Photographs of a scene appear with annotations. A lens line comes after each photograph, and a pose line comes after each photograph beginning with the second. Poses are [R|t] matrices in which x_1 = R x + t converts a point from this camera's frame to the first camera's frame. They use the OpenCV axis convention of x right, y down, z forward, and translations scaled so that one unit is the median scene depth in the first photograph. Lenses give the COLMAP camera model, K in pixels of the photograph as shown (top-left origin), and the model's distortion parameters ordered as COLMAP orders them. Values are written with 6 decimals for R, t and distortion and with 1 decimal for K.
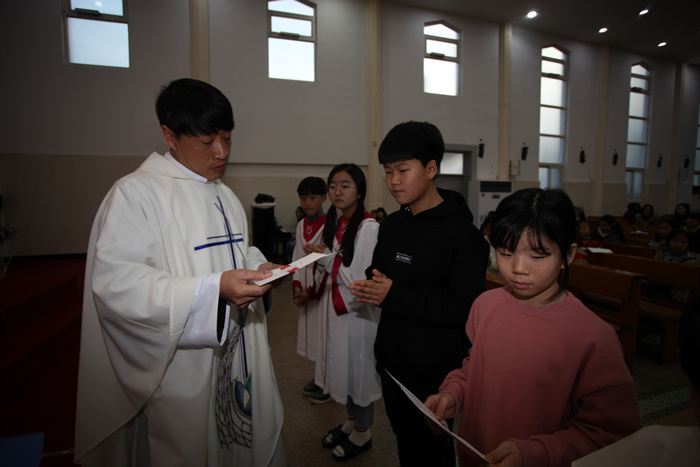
lens RADIAL K [[341.6, 0, 348.9], [0, 341.6, 231.5], [0, 0, 1]] dist [-0.073388, 0.026130]
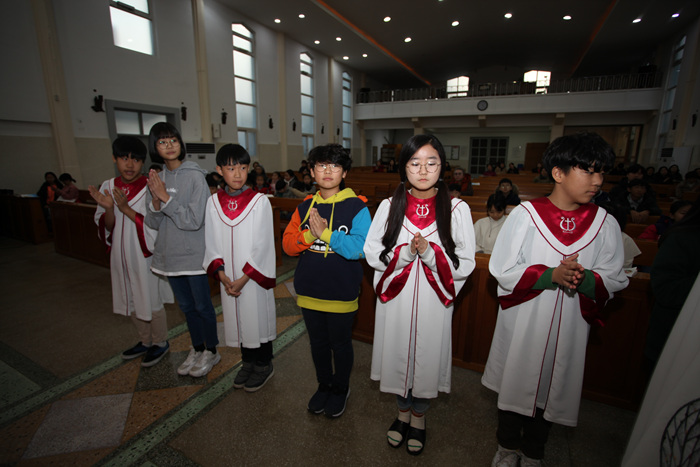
lens RADIAL K [[341.6, 0, 353.3], [0, 341.6, 232.4], [0, 0, 1]] dist [-0.073388, 0.026130]
pose [[0.694436, -0.151217, 0.703485, -0.032228], [0.061892, 0.986598, 0.150977, 0.004546], [-0.716887, -0.061303, 0.694489, -0.136538]]
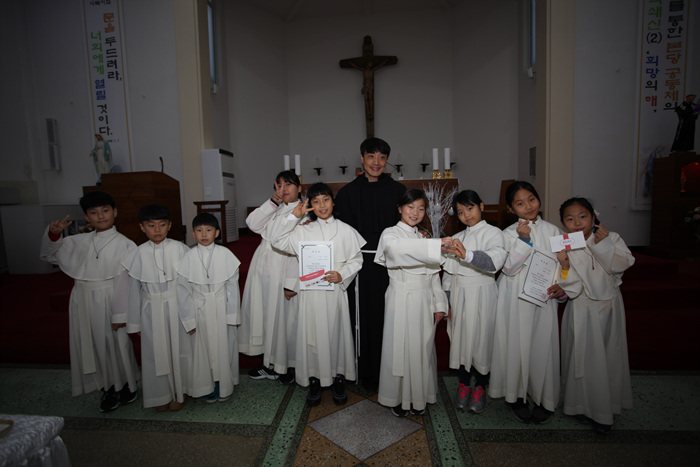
lens RADIAL K [[341.6, 0, 352.9], [0, 341.6, 234.3], [0, 0, 1]] dist [-0.073388, 0.026130]
pose [[-0.389292, 0.100295, -0.915638, 0.164435], [-0.062174, 0.988926, 0.134757, -0.005325], [0.919014, 0.109389, -0.378746, 0.185016]]
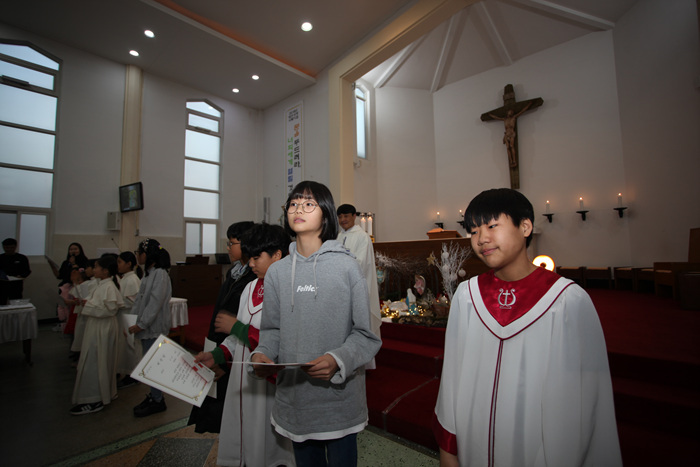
lens RADIAL K [[341.6, 0, 348.7], [0, 341.6, 232.0], [0, 0, 1]] dist [-0.073388, 0.026130]
pose [[-0.875796, -0.017195, -0.482375, 0.046713], [-0.030737, 0.999324, 0.020183, -0.034999], [0.481702, 0.032503, -0.875732, 0.414388]]
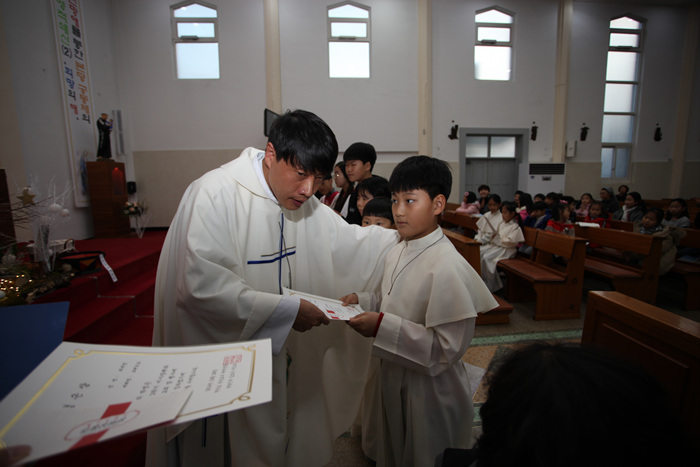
lens RADIAL K [[341.6, 0, 344.4], [0, 341.6, 233.1], [0, 0, 1]] dist [-0.073388, 0.026130]
pose [[0.973221, 0.022385, -0.228779, 0.073574], [-0.010604, 0.998560, 0.052597, 0.012836], [0.229627, -0.048763, 0.972056, -0.116814]]
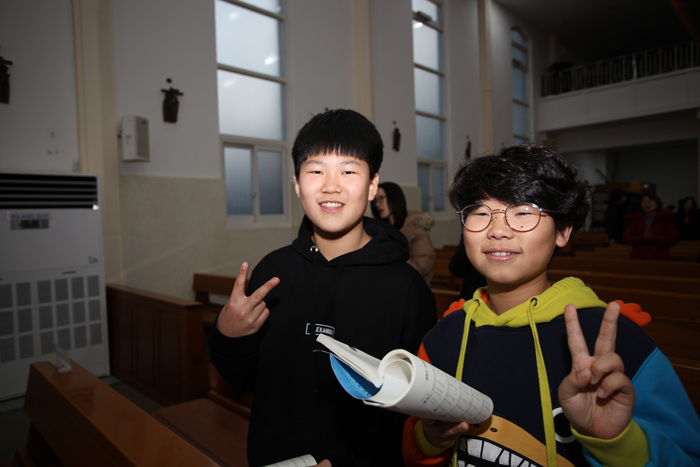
lens RADIAL K [[451.4, 0, 341.5], [0, 451.4, 225.2], [0, 0, 1]] dist [-0.042460, 0.004404]
pose [[0.896383, -0.028452, 0.442366, 0.493474], [0.066419, 0.995293, -0.070571, -0.052014], [-0.438276, 0.092640, 0.894054, 0.495332]]
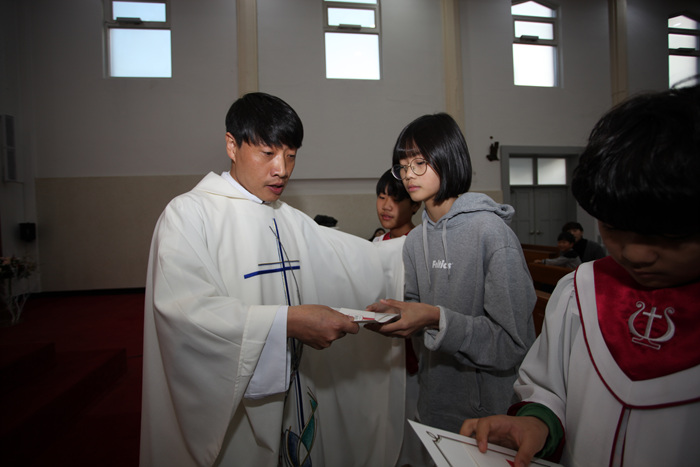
lens RADIAL K [[341.6, 0, 348.1], [0, 341.6, 231.5], [0, 0, 1]] dist [-0.073388, 0.026130]
pose [[0.986287, -0.021564, -0.163627, -0.044097], [0.011205, 0.997889, -0.063967, -0.014857], [0.164661, 0.061256, 0.984446, 0.162906]]
